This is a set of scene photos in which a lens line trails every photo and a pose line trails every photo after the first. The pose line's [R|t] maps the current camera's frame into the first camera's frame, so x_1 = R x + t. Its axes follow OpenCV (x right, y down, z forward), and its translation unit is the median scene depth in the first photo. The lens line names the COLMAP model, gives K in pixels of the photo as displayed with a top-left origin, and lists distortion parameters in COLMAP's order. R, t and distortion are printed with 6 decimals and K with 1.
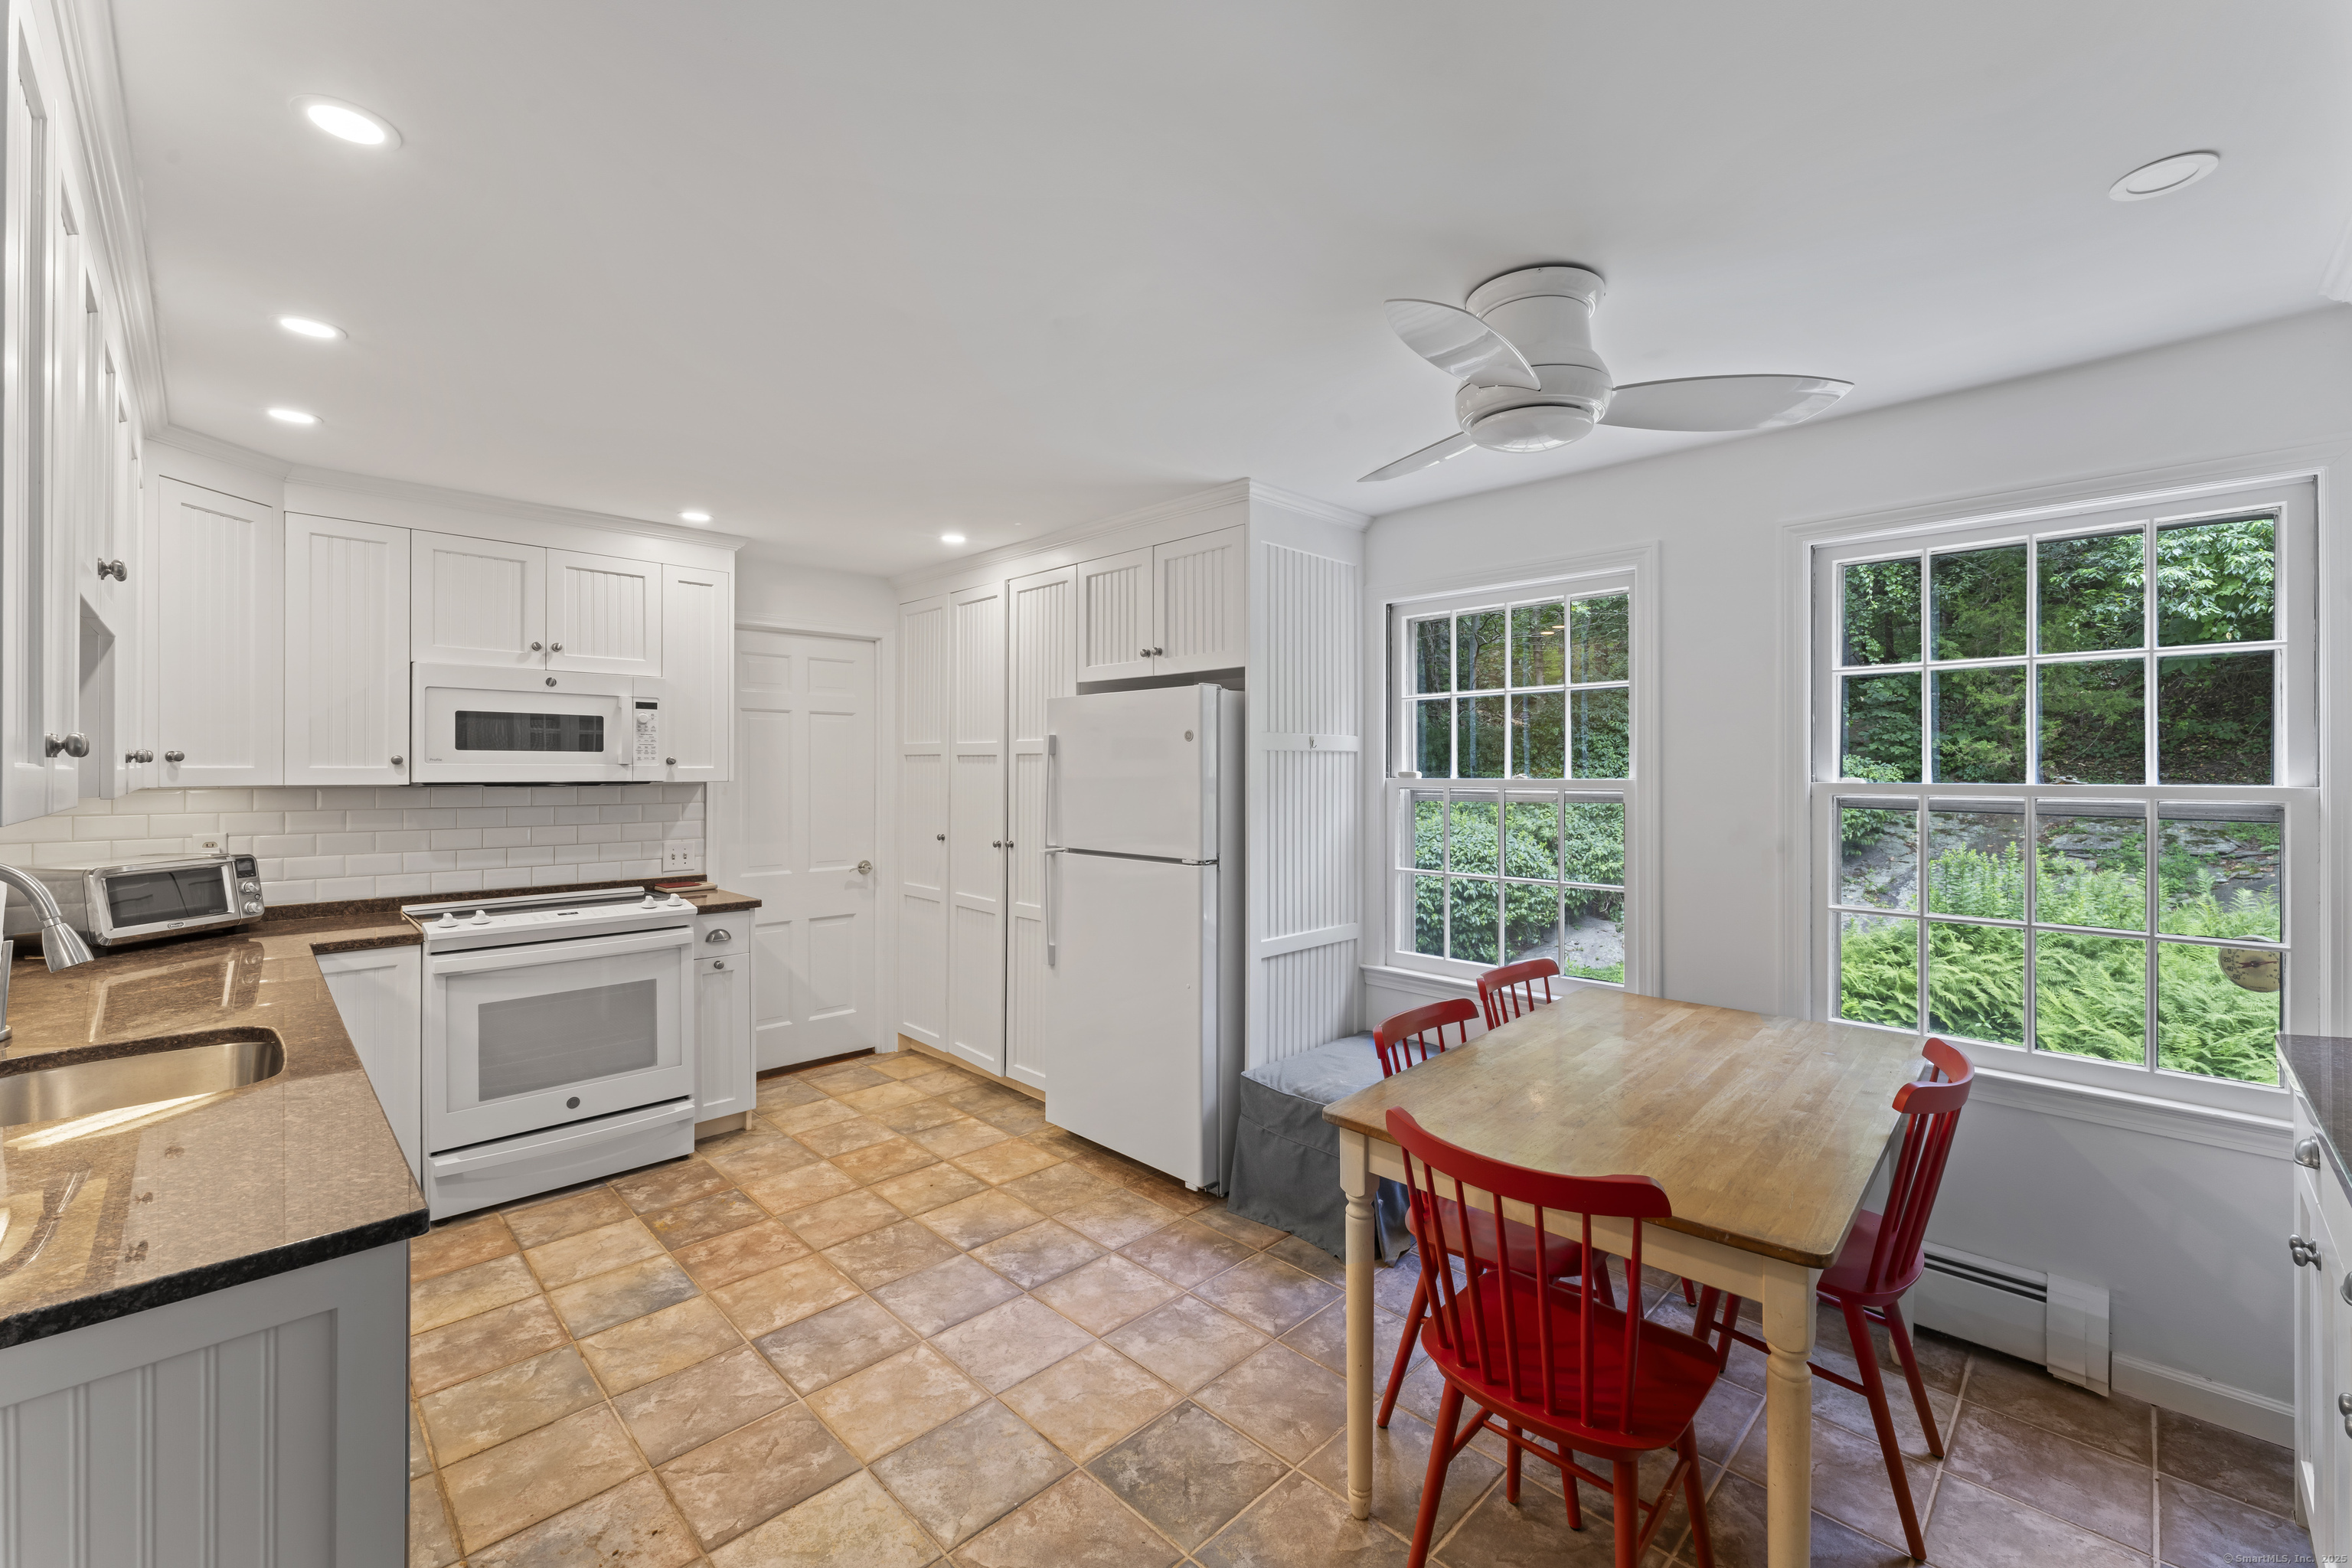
lens RADIAL K [[955.2, 0, 1179.3], [0, 955.2, 771.2], [0, 0, 1]] dist [0.002156, 0.000082]
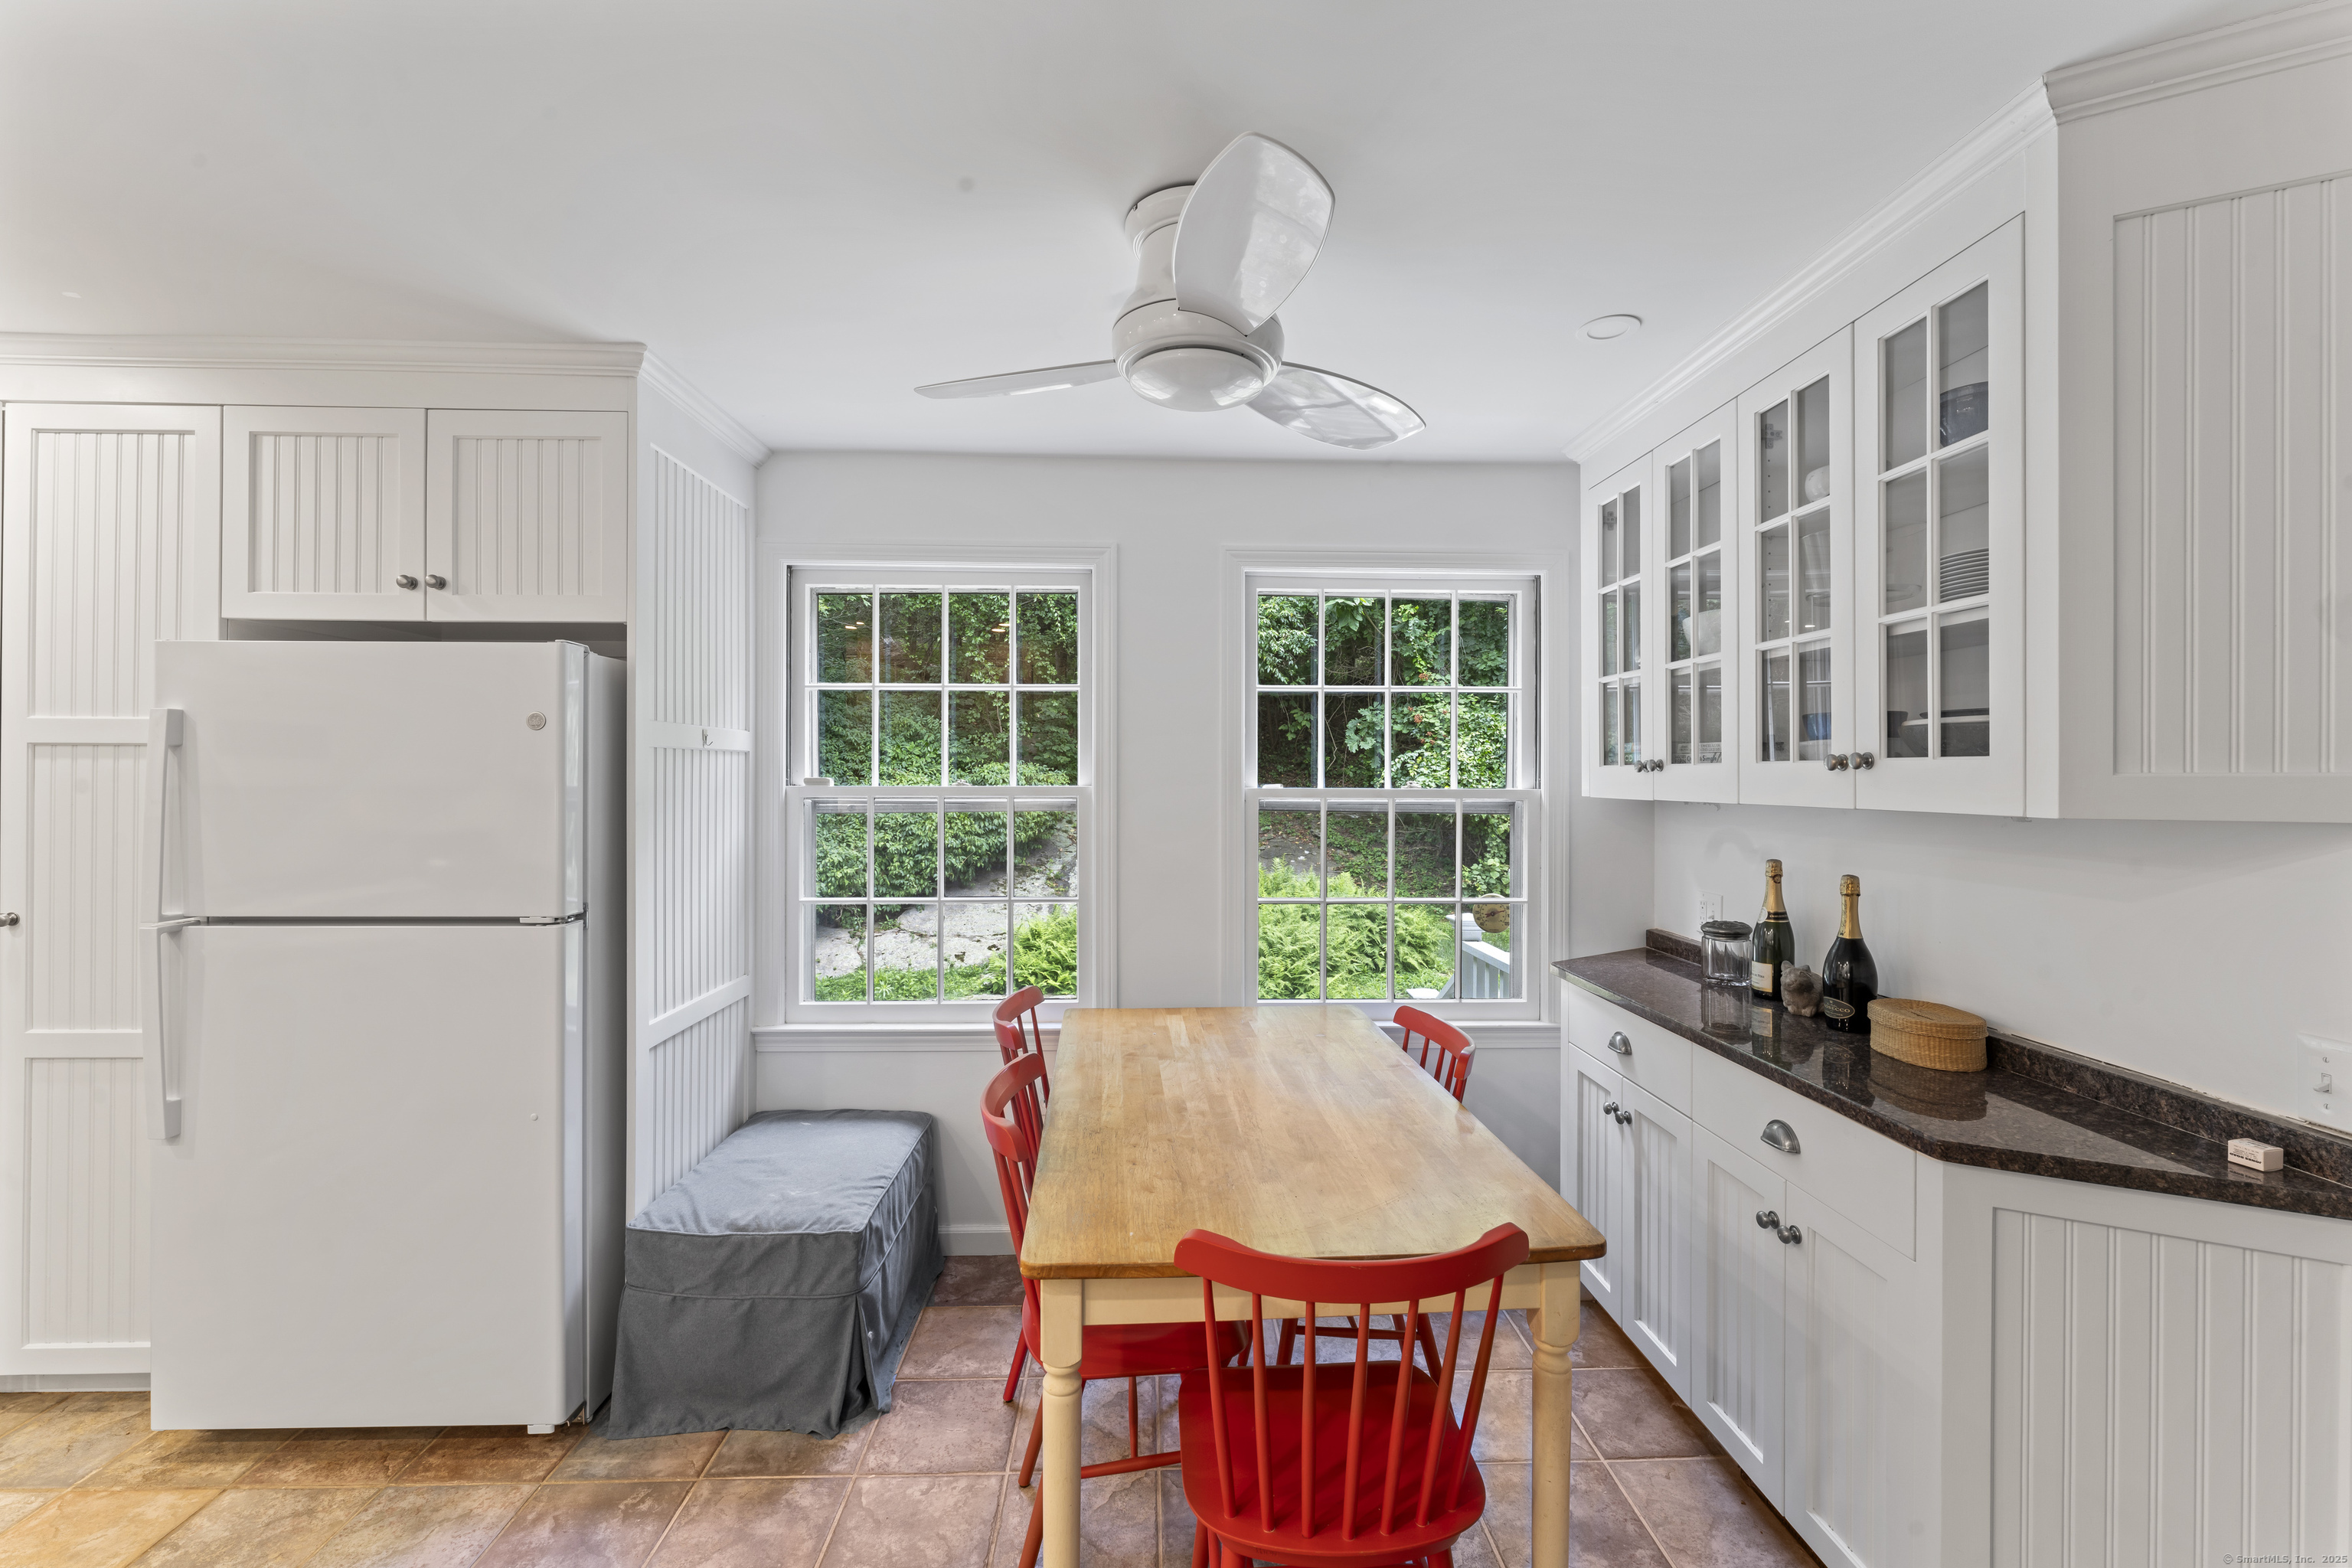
lens RADIAL K [[964.4, 0, 1176.4], [0, 964.4, 779.7], [0, 0, 1]] dist [-0.003280, 0.000153]
pose [[0.680439, -0.001060, 0.732804, -0.161069], [-0.001616, 0.999994, 0.002947, -0.001058], [-0.732803, -0.003189, 0.680433, 0.242952]]
